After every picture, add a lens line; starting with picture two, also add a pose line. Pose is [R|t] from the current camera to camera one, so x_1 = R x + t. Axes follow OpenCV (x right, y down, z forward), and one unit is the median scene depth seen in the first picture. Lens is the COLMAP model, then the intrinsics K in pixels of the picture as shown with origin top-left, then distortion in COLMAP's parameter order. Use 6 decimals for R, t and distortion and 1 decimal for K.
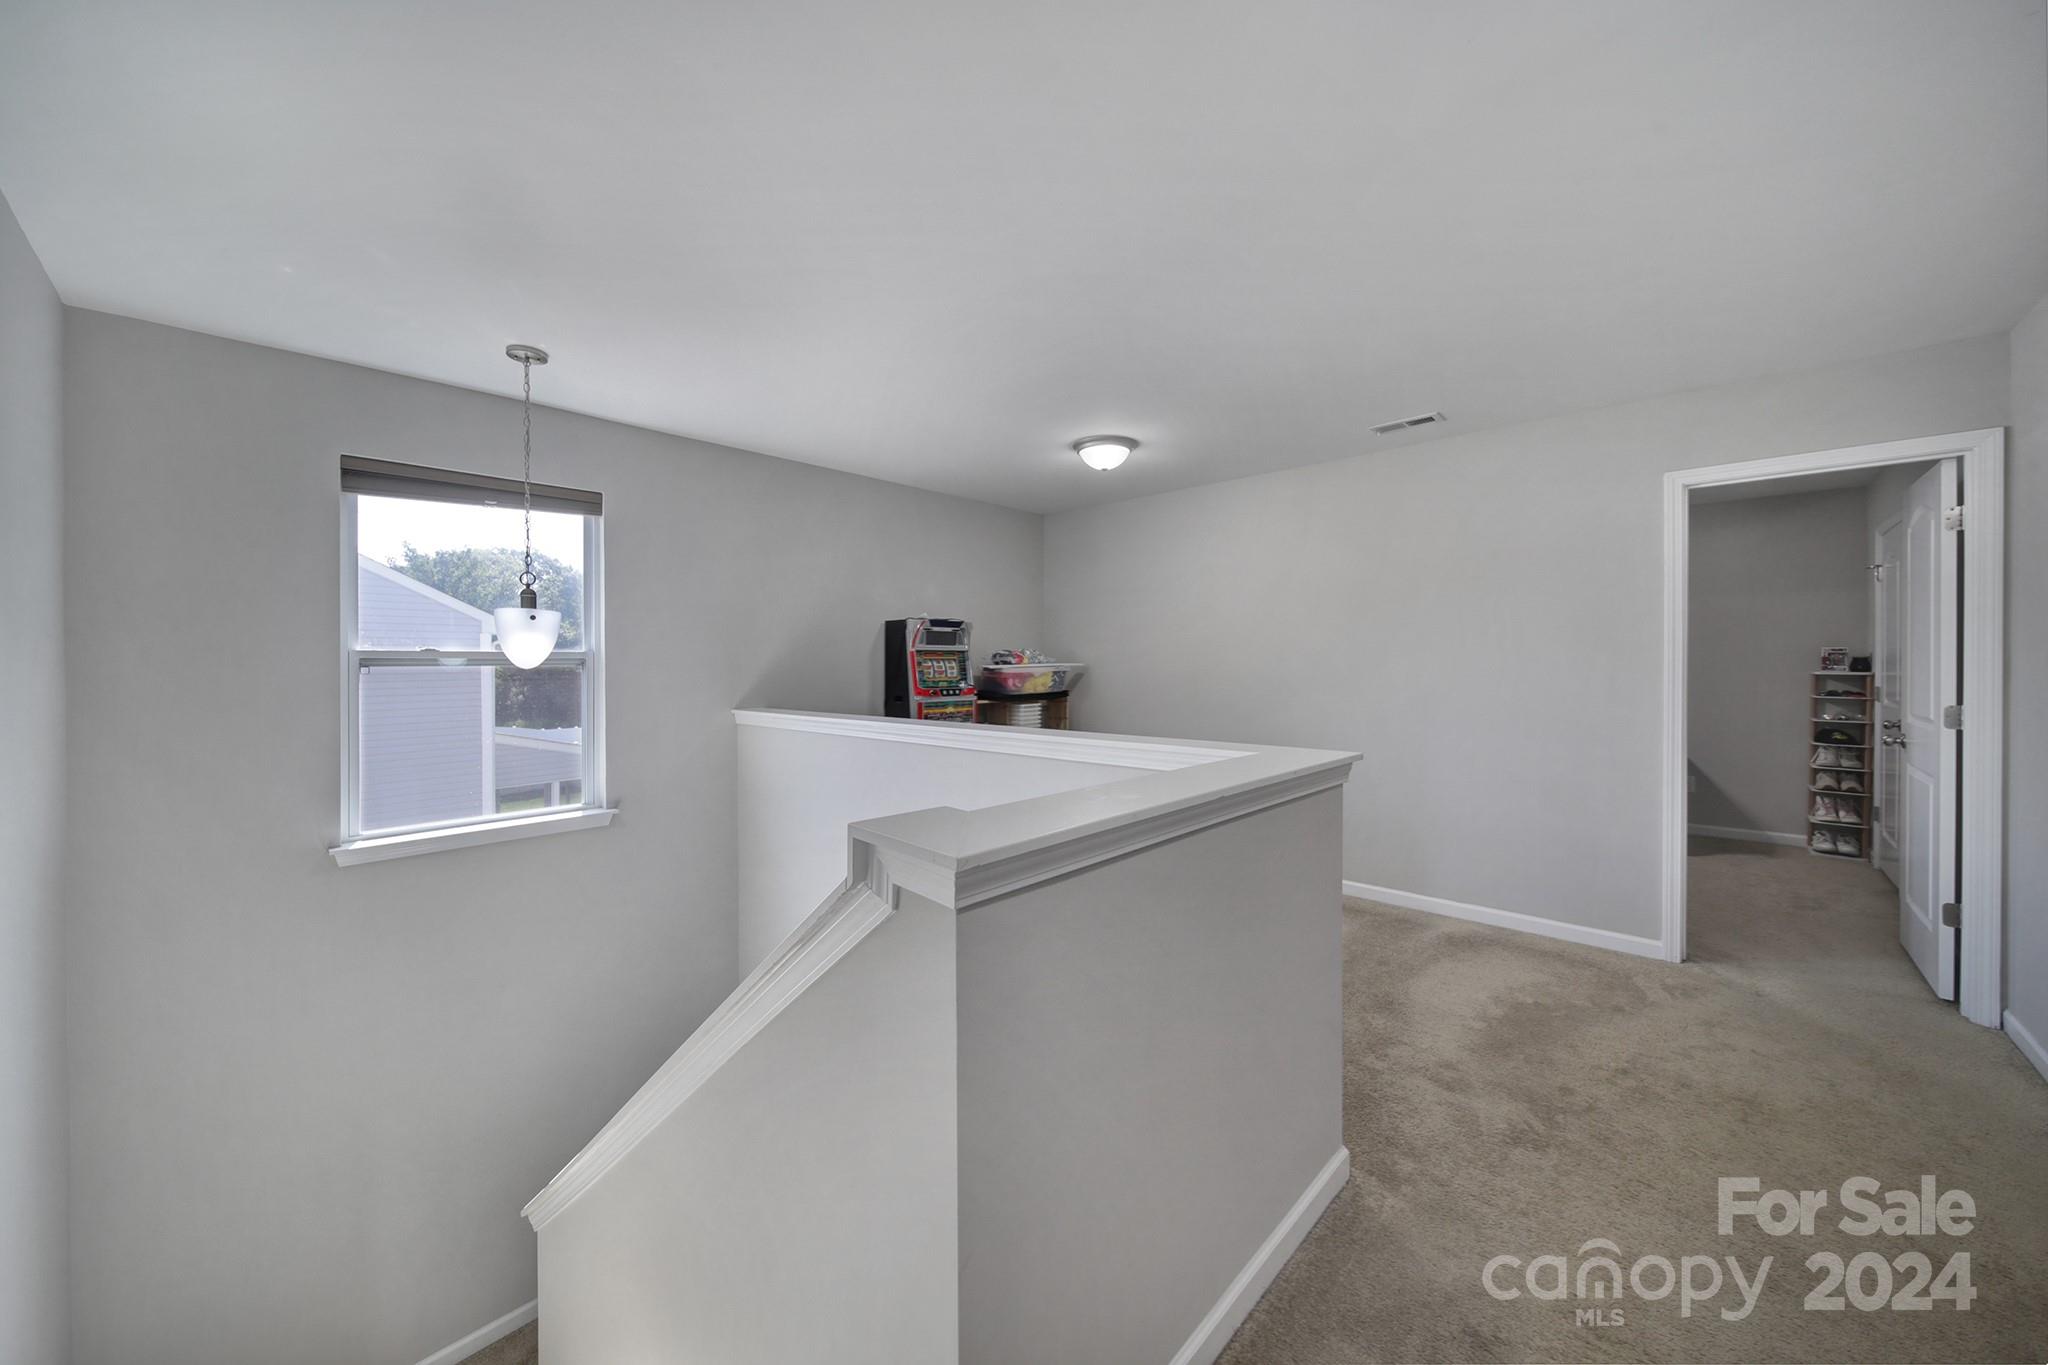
lens RADIAL K [[733.3, 0, 1026.8], [0, 733.3, 679.1], [0, 0, 1]] dist [-0.000476, -0.000062]
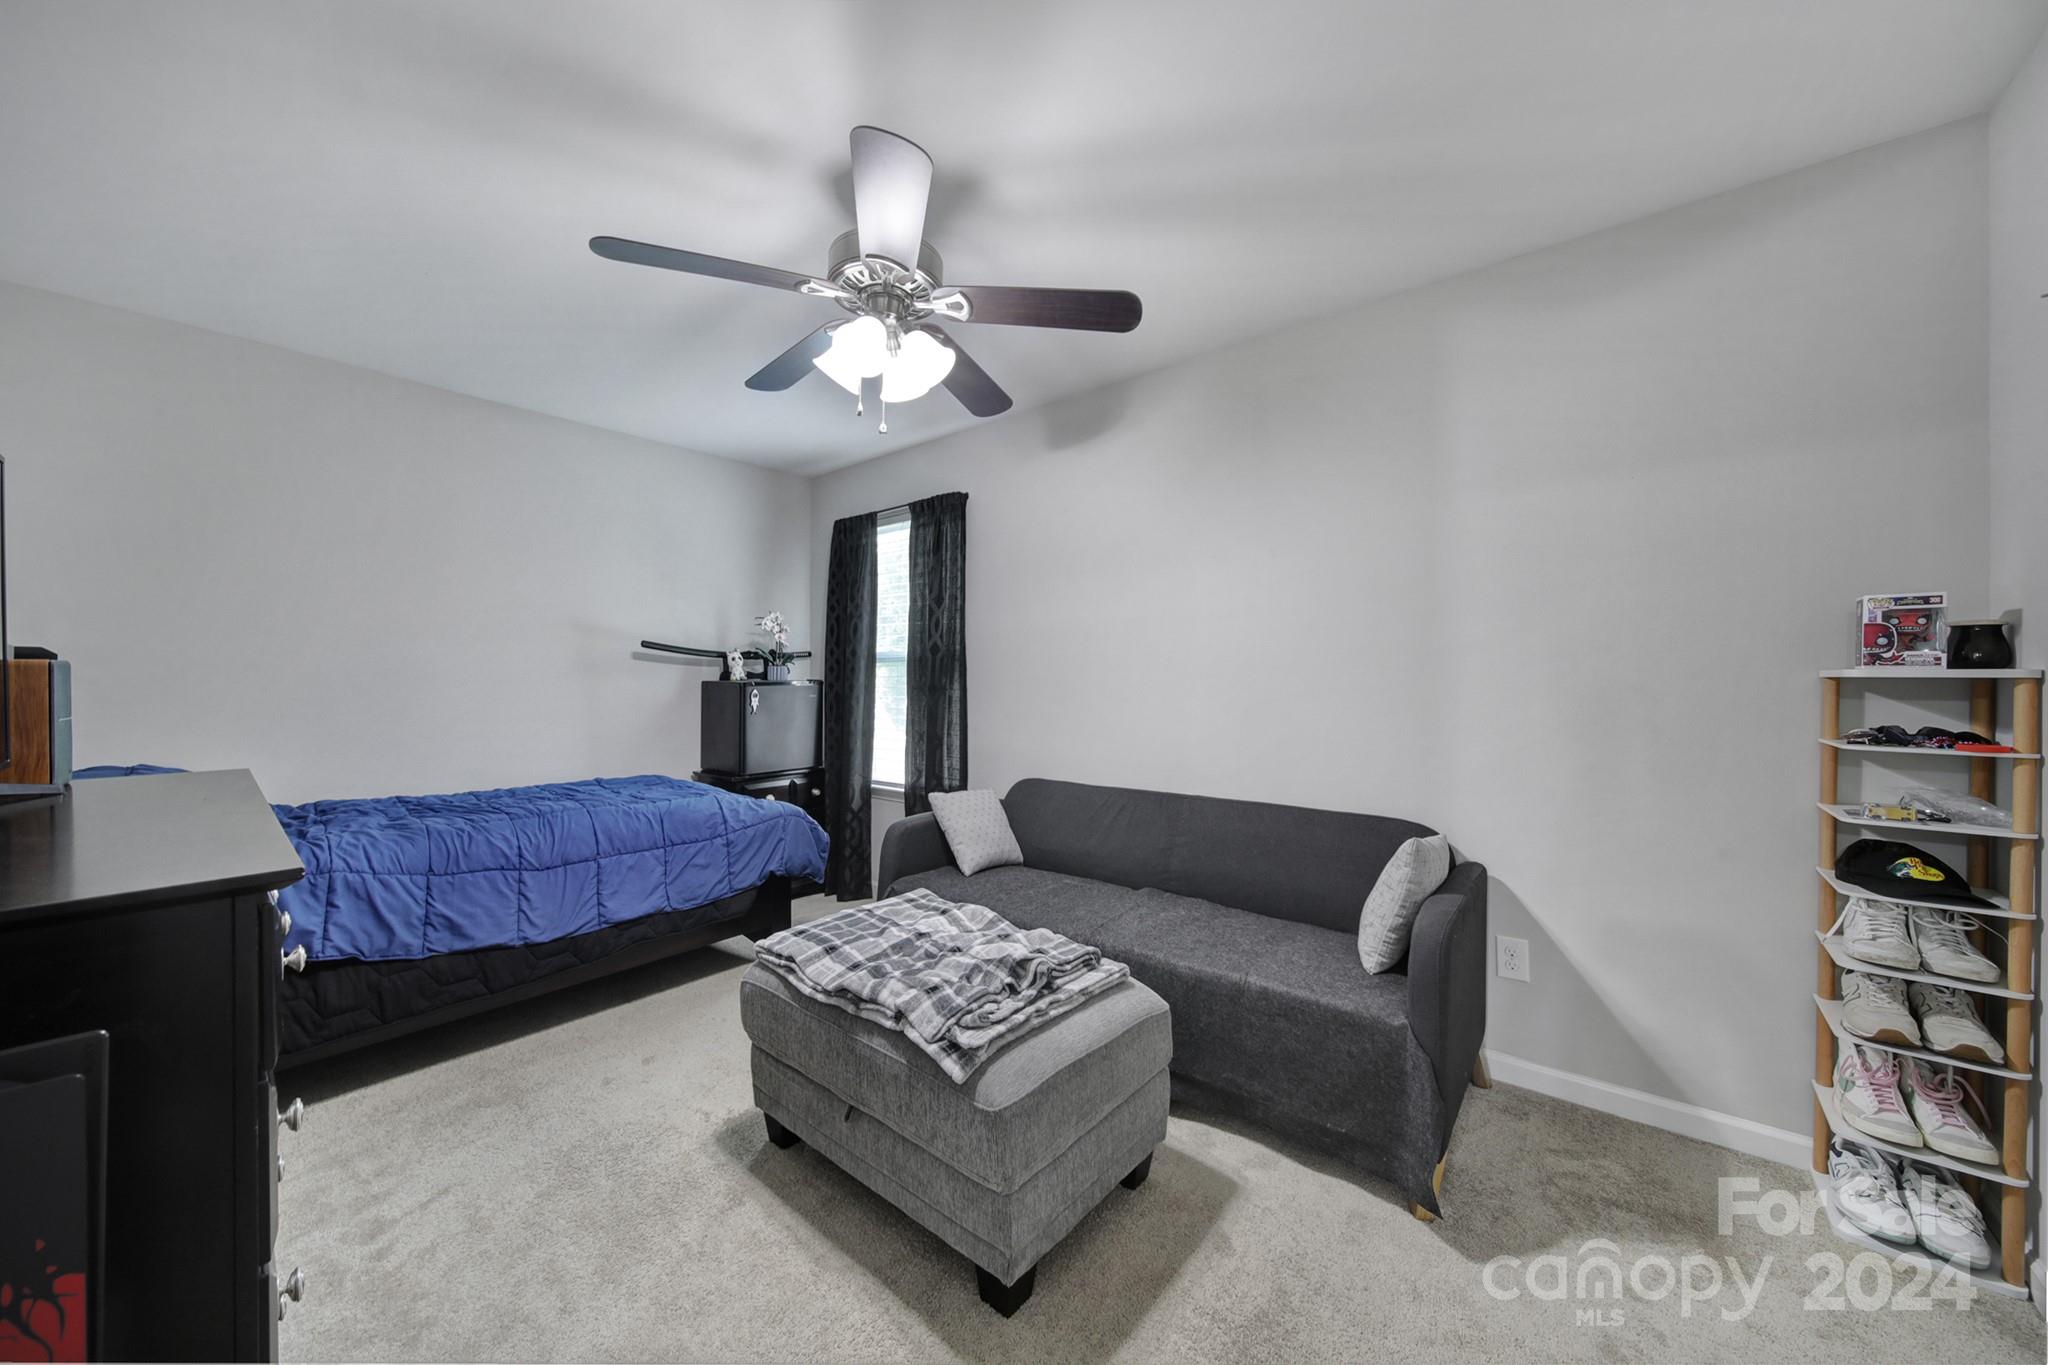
lens RADIAL K [[733.3, 0, 1001.7], [0, 733.3, 677.3], [0, 0, 1]] dist [-0.000476, -0.000062]
pose [[0.998959, 0.011741, 0.044071, 0.692498], [-0.011048, 0.999812, -0.015934, 0.003163], [-0.044250, 0.015430, 0.998901, 0.694786]]
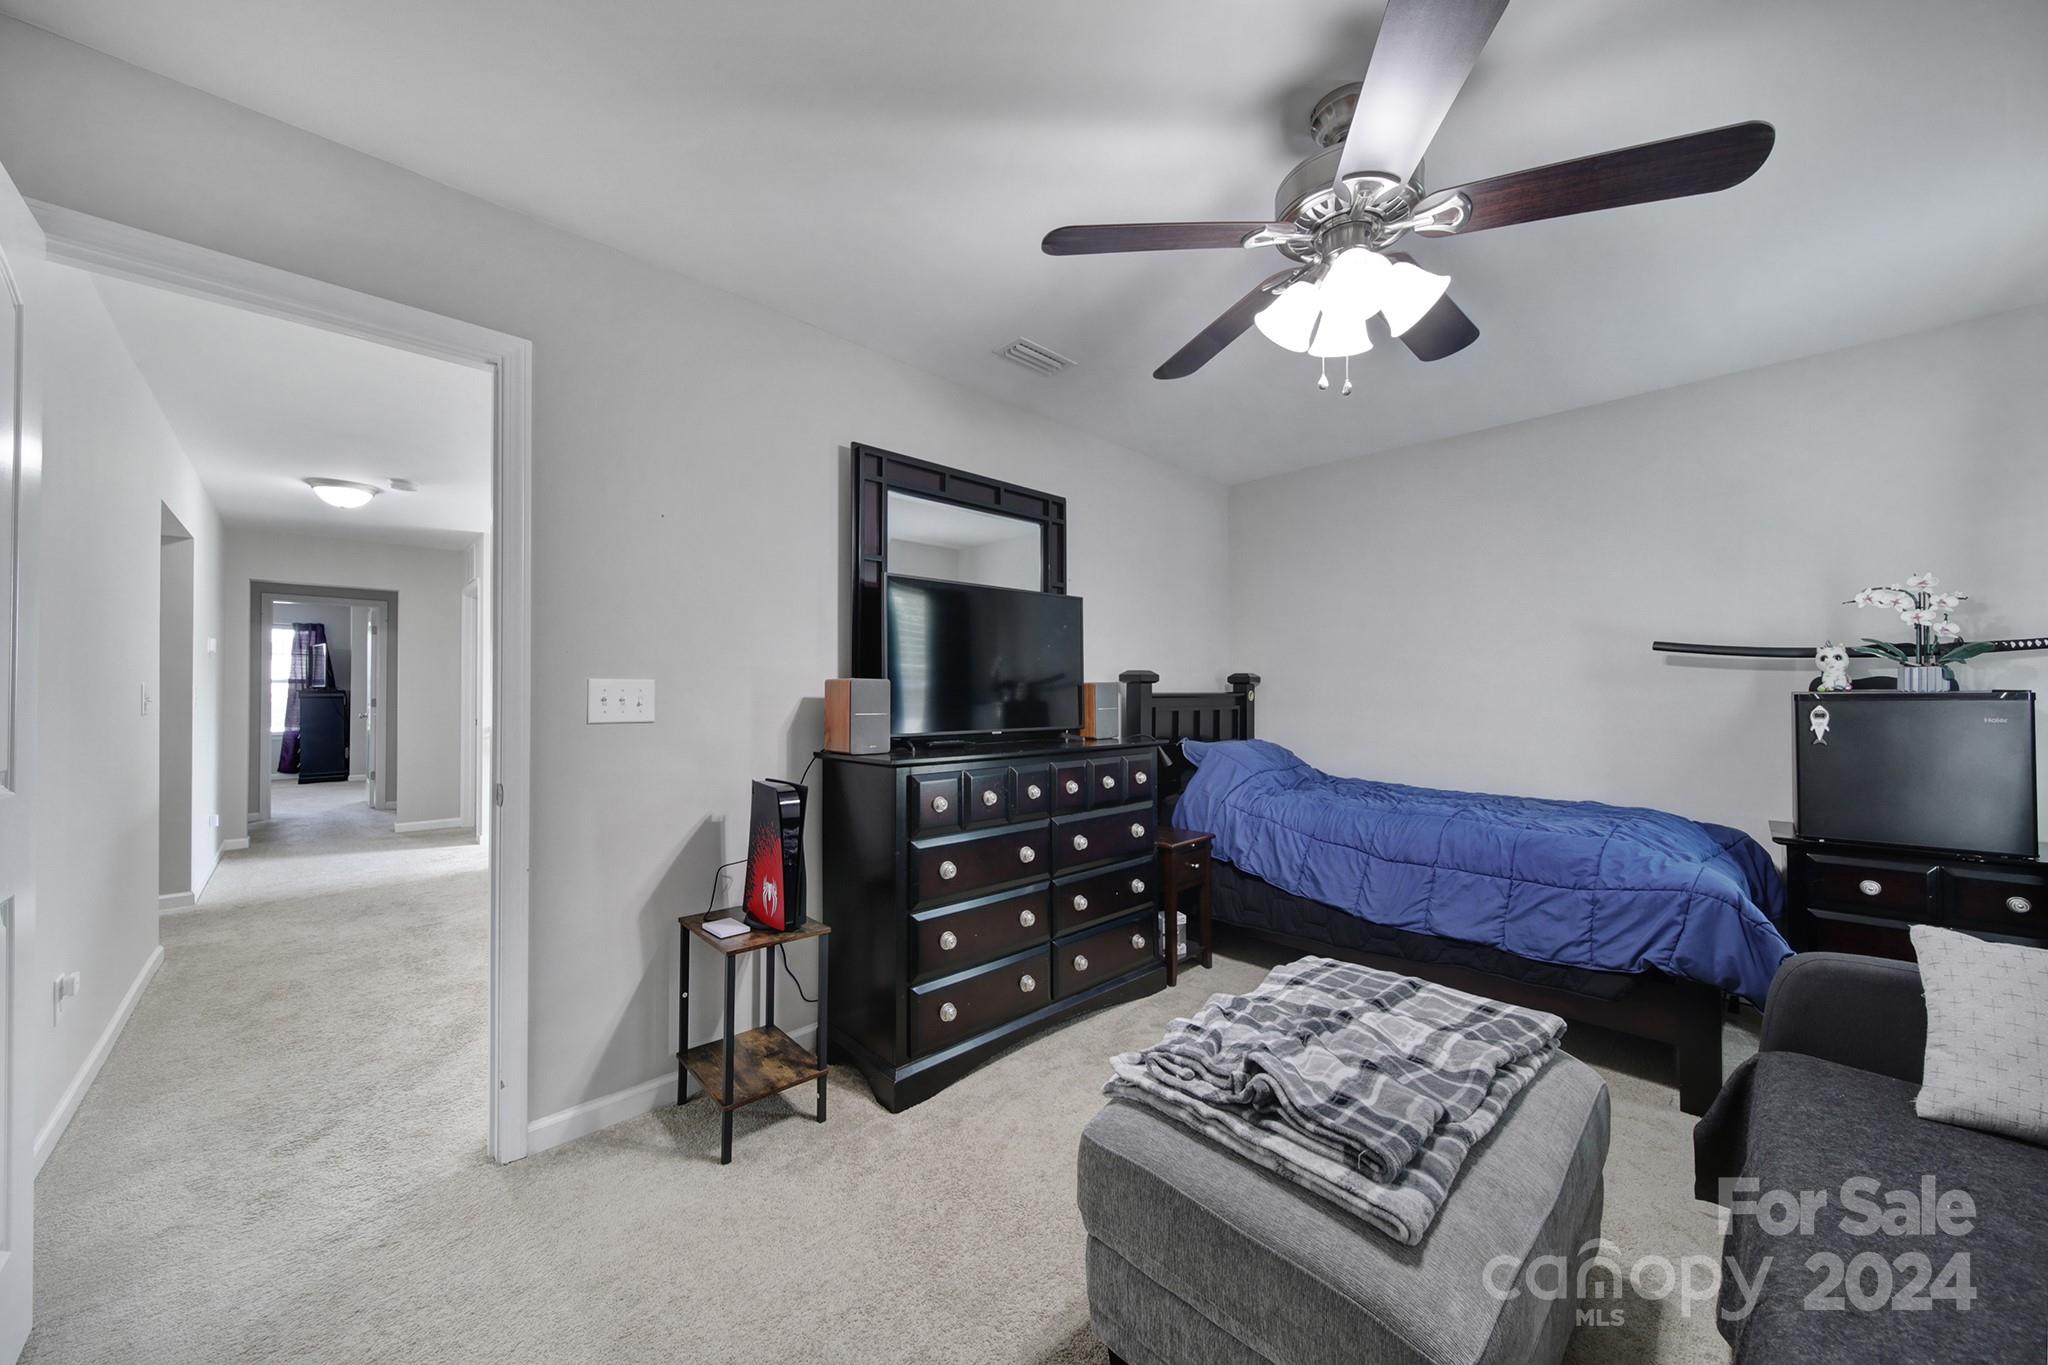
lens RADIAL K [[733.3, 0, 1030.7], [0, 733.3, 680.9], [0, 0, 1]] dist [-0.000476, -0.000062]
pose [[-0.047983, -0.000136, -0.998848, 1.193816], [-0.013879, 0.999904, 0.000531, -0.007801], [0.998752, 0.013889, -0.047981, 1.177241]]
